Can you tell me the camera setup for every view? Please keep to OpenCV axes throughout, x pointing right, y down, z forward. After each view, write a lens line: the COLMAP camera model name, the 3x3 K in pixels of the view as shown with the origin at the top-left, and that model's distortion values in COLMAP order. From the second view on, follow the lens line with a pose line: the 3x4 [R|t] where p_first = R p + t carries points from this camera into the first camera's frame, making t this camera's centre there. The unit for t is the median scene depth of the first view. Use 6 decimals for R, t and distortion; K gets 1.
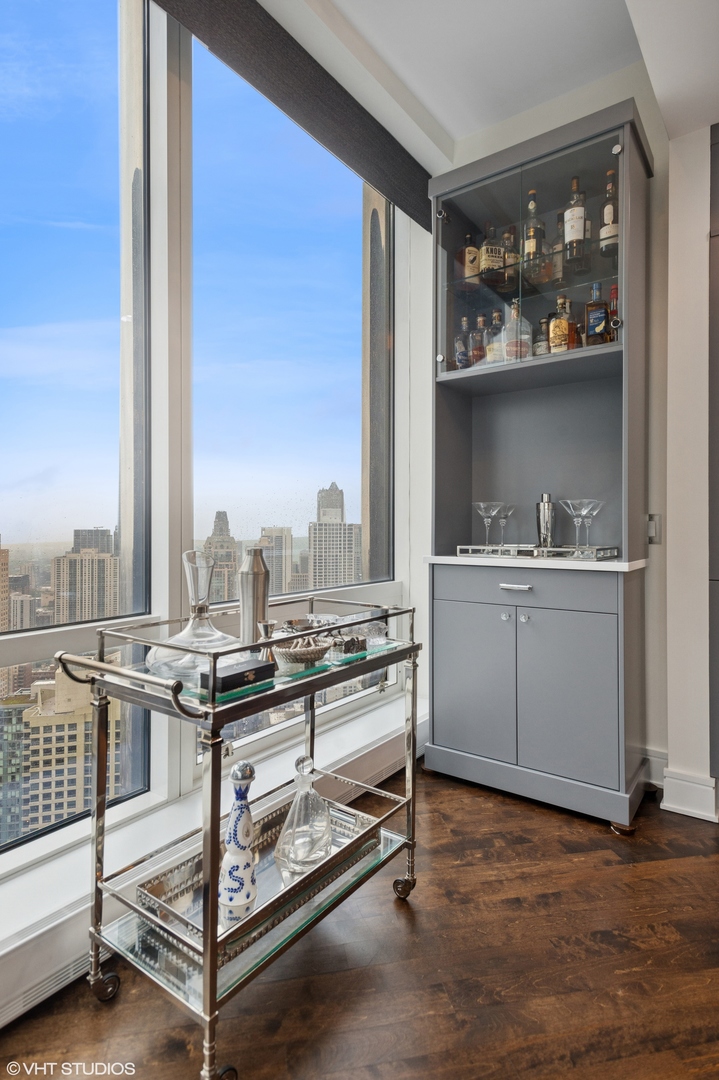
lens RADIAL K [[576.8, 0, 354.2], [0, 576.8, 532.0], [0, 0, 1]] dist [0.020009, -0.000123]
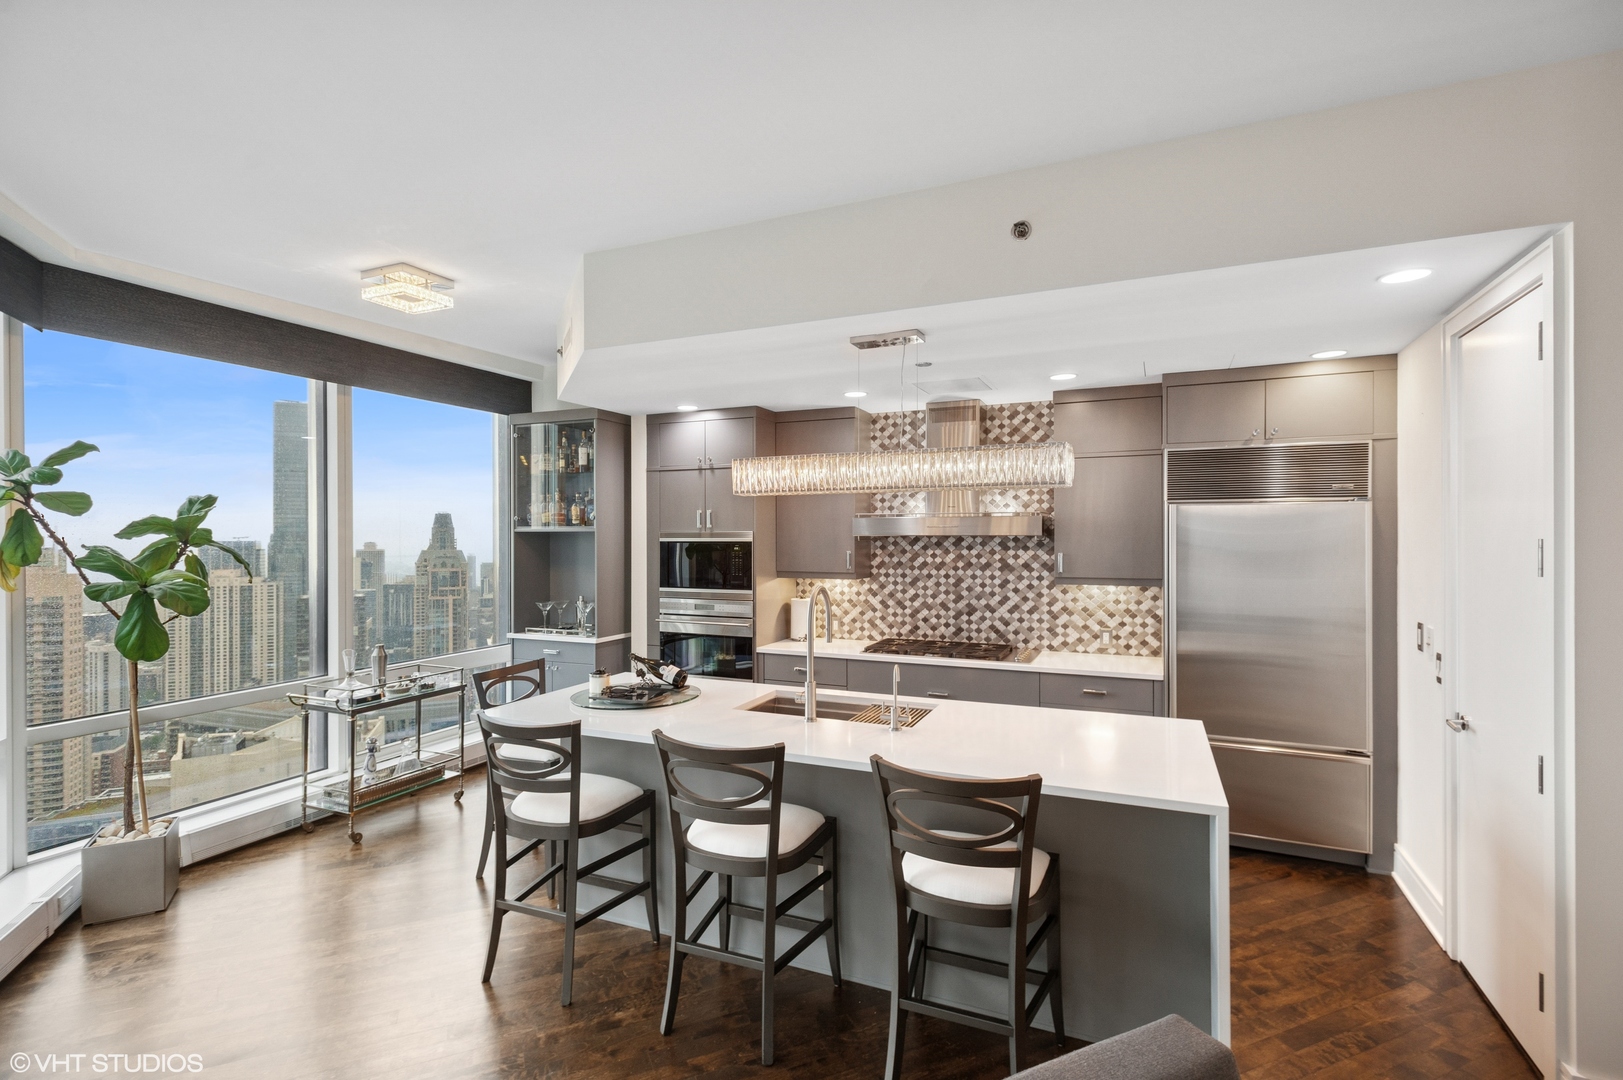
lens RADIAL K [[766.2, 0, 813.2], [0, 766.2, 541.3], [0, 0, 1]] dist [0.014771, -0.007193]
pose [[0.975305, -0.004501, 0.220816, 0.656322], [0.004751, 0.999989, -0.000600, -0.295518], [-0.220810, 0.001634, 0.975315, -1.849267]]
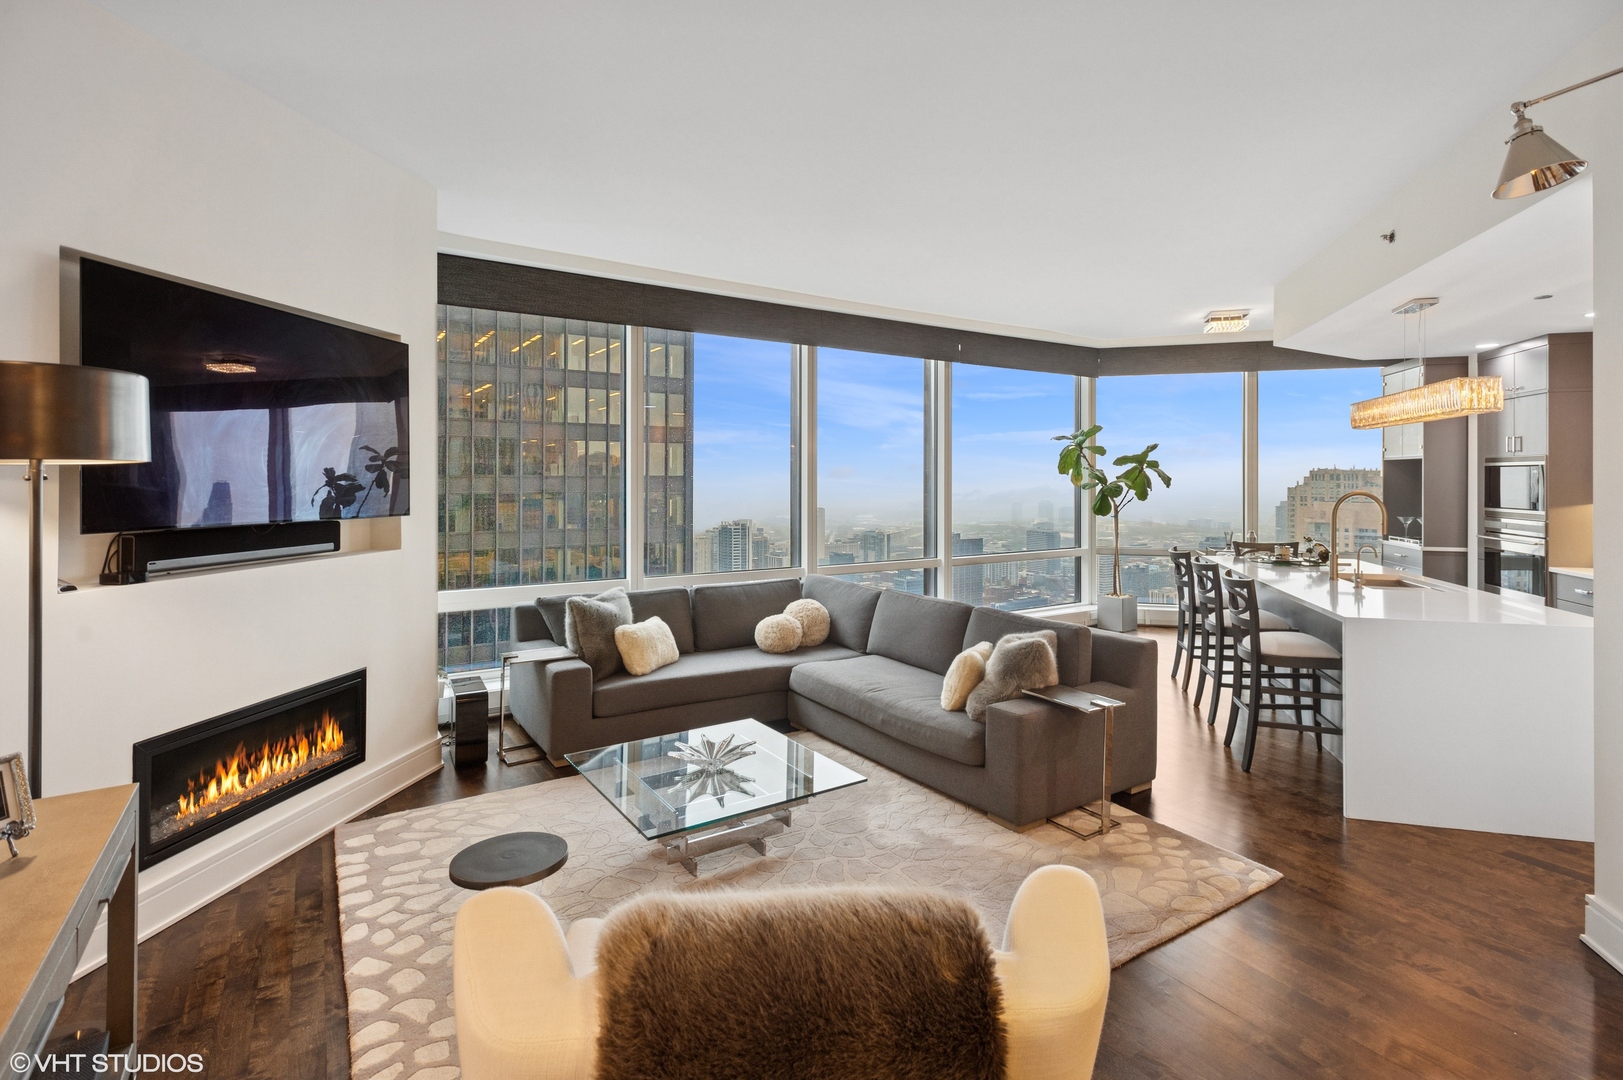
lens RADIAL K [[766.2, 0, 819.6], [0, 766.2, 473.0], [0, 0, 1]] dist [0.014771, -0.007193]
pose [[0.366519, -0.007588, -0.930380, 2.708648], [-0.006525, 0.999921, -0.010725, -0.217752], [0.930388, 0.010002, 0.366441, -2.683593]]
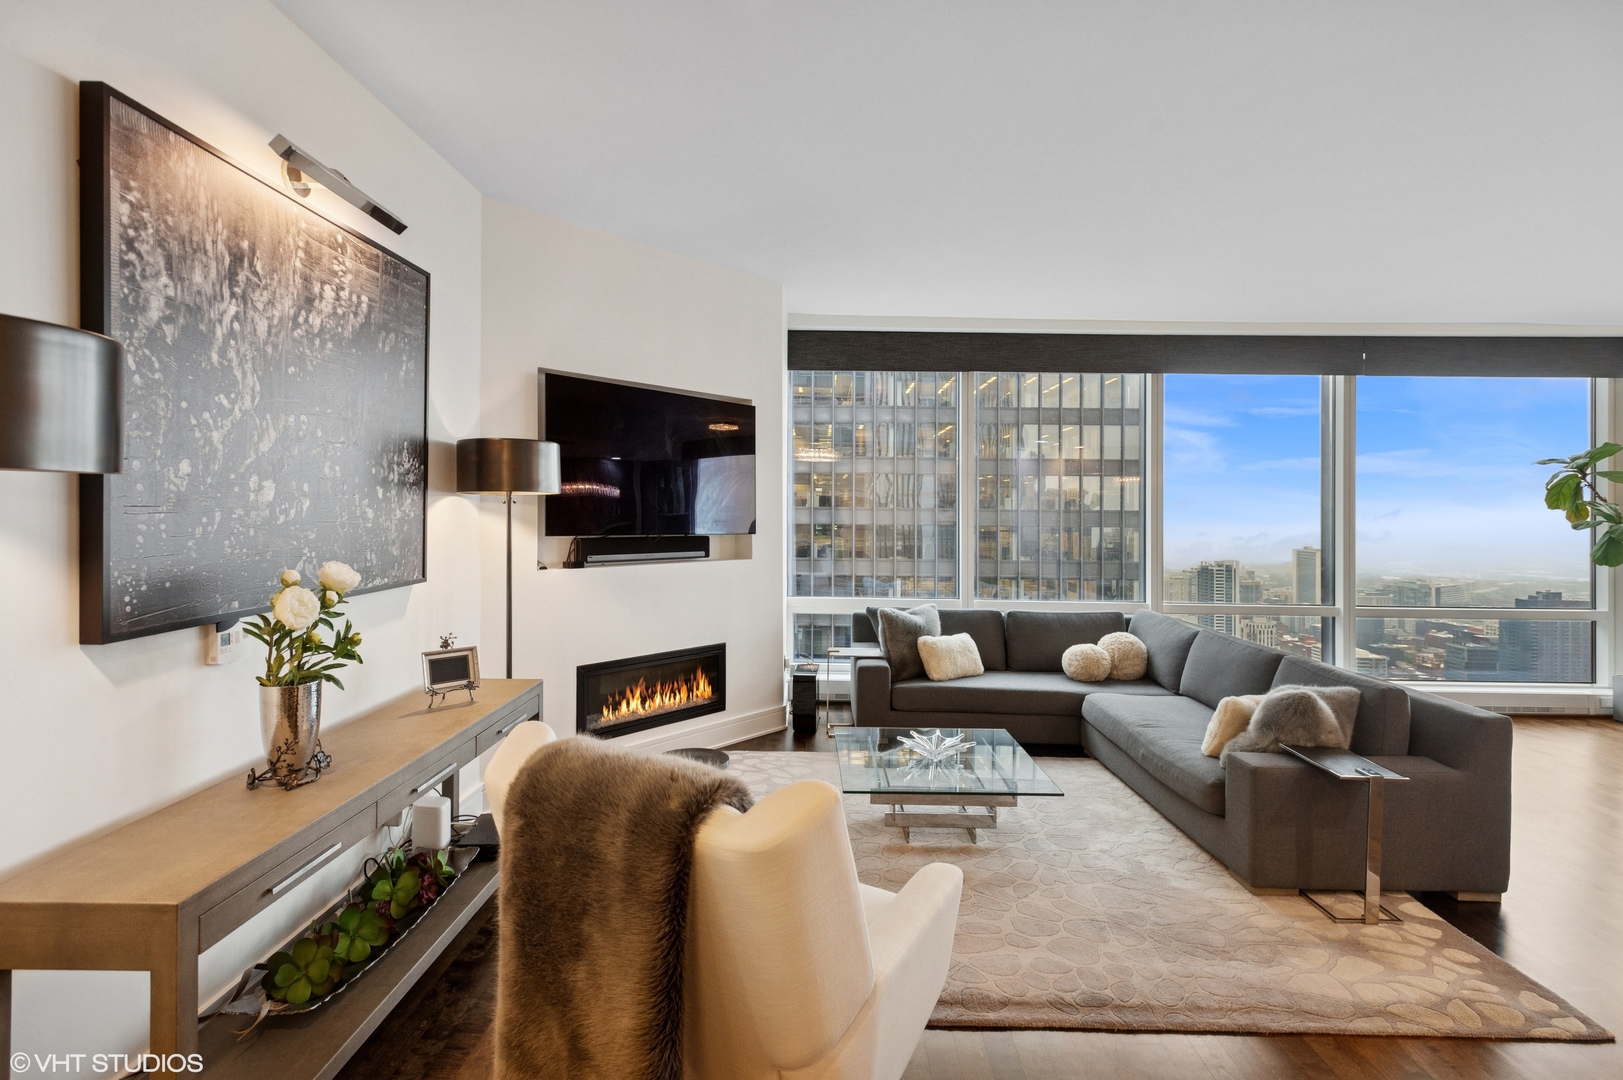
lens RADIAL K [[766.2, 0, 839.4], [0, 766.2, 507.3], [0, 0, 1]] dist [0.014771, -0.007193]
pose [[-0.200758, -0.007786, -0.979610, 2.990444], [-0.017339, 0.999840, -0.004393, -0.208777], [0.979487, 0.016104, -0.200861, -2.171415]]
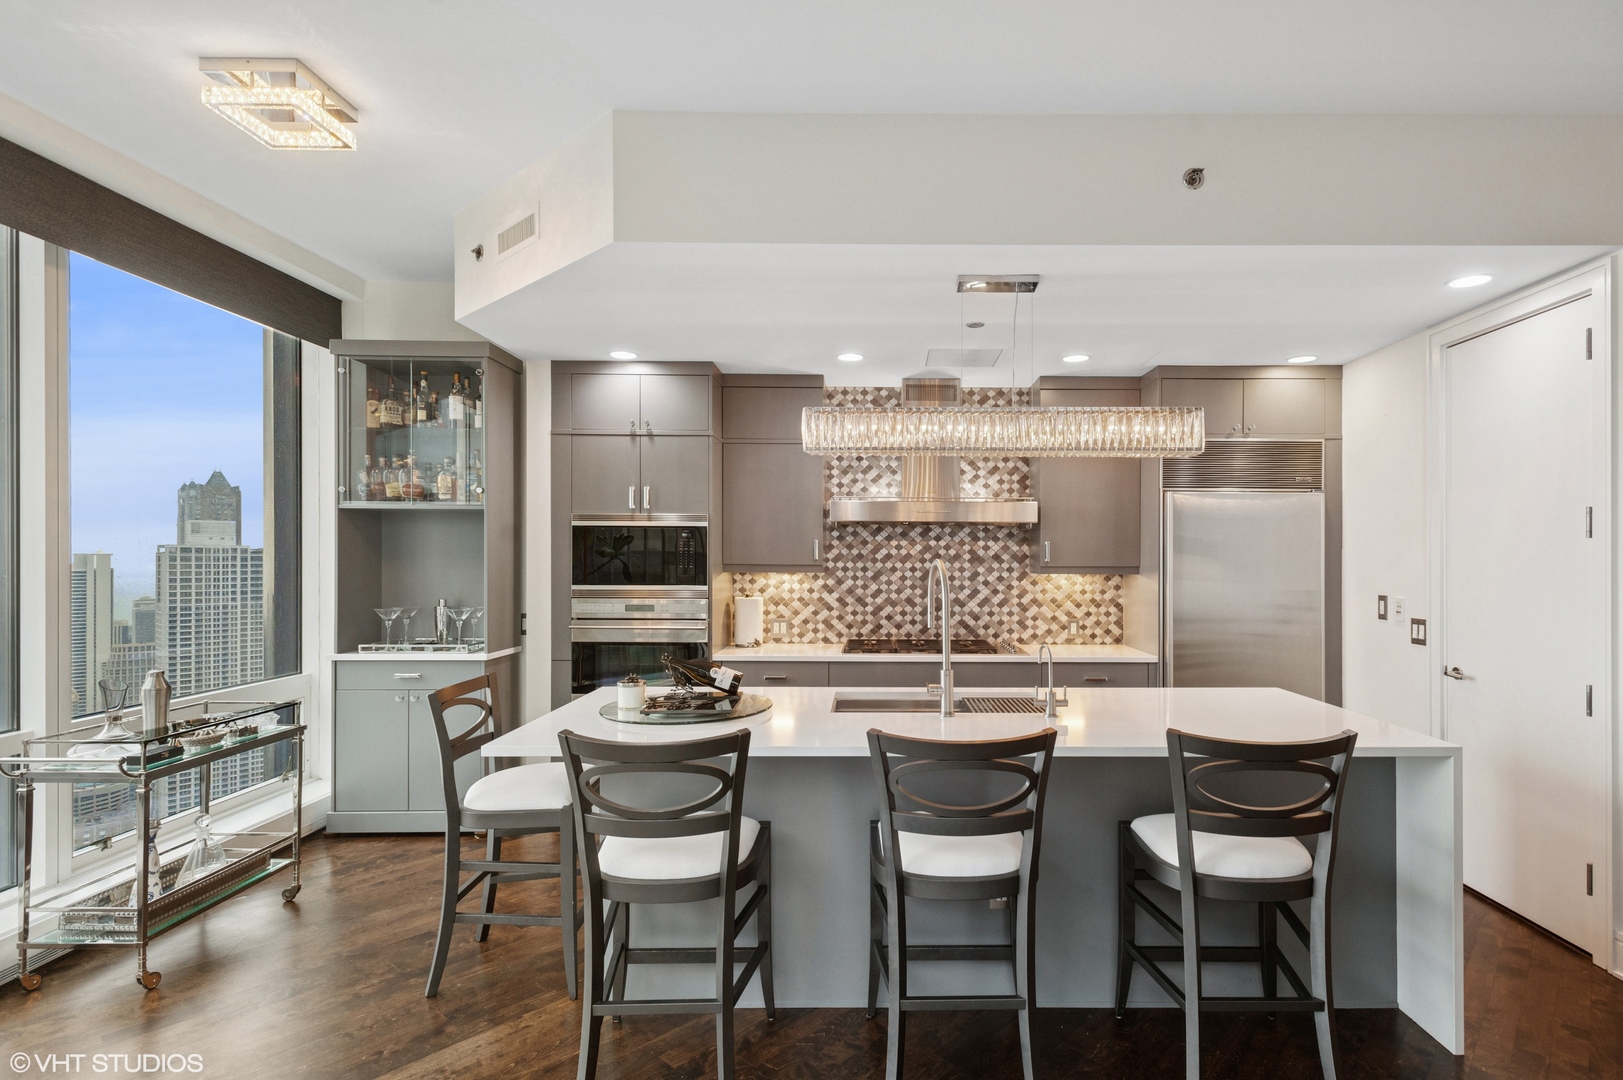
lens RADIAL K [[806.5, 0, 884.0], [0, 806.5, 562.6], [0, 0, 1]] dist [0.014549, -0.005154]
pose [[0.795651, -0.000239, 0.605755, 0.029823], [0.001750, 0.999997, -0.001904, -0.185896], [-0.605753, 0.002576, 0.795649, -1.335967]]
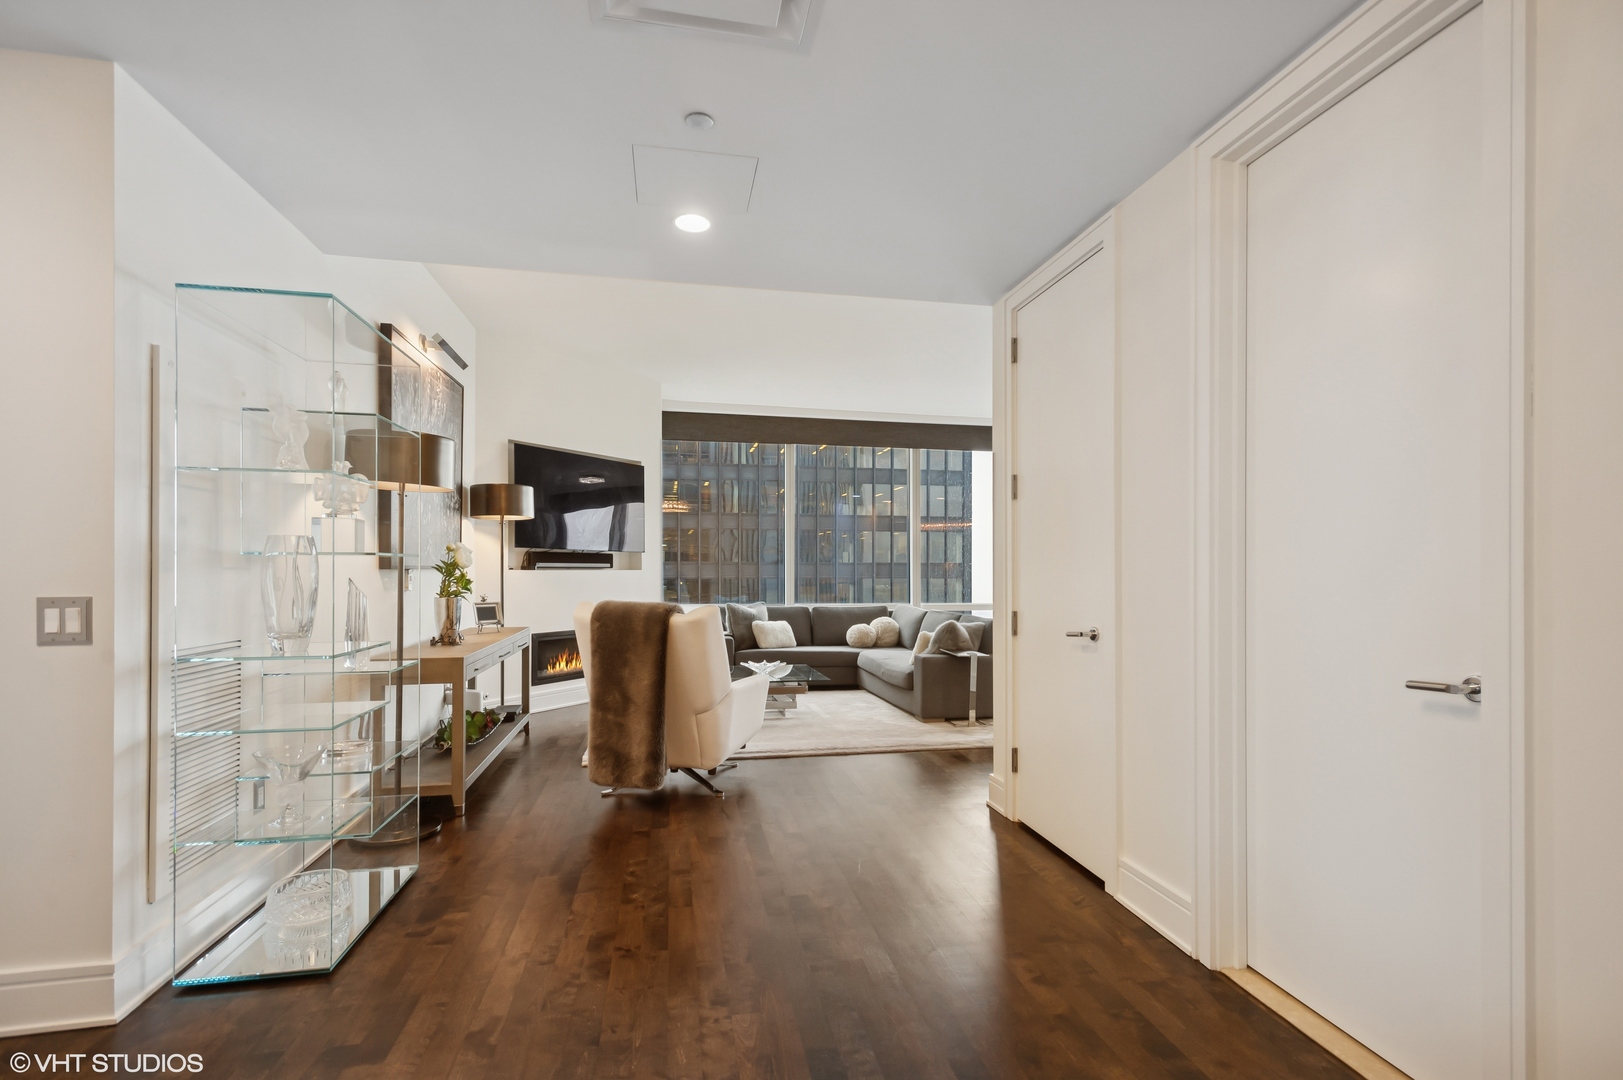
lens RADIAL K [[766.2, 0, 824.4], [0, 766.2, 564.9], [0, 0, 1]] dist [0.014771, -0.007193]
pose [[-0.012888, -0.008560, -0.999880, 4.273225], [-0.008452, 0.999929, -0.008452, -0.045522], [0.999881, 0.008342, -0.012959, -2.012572]]
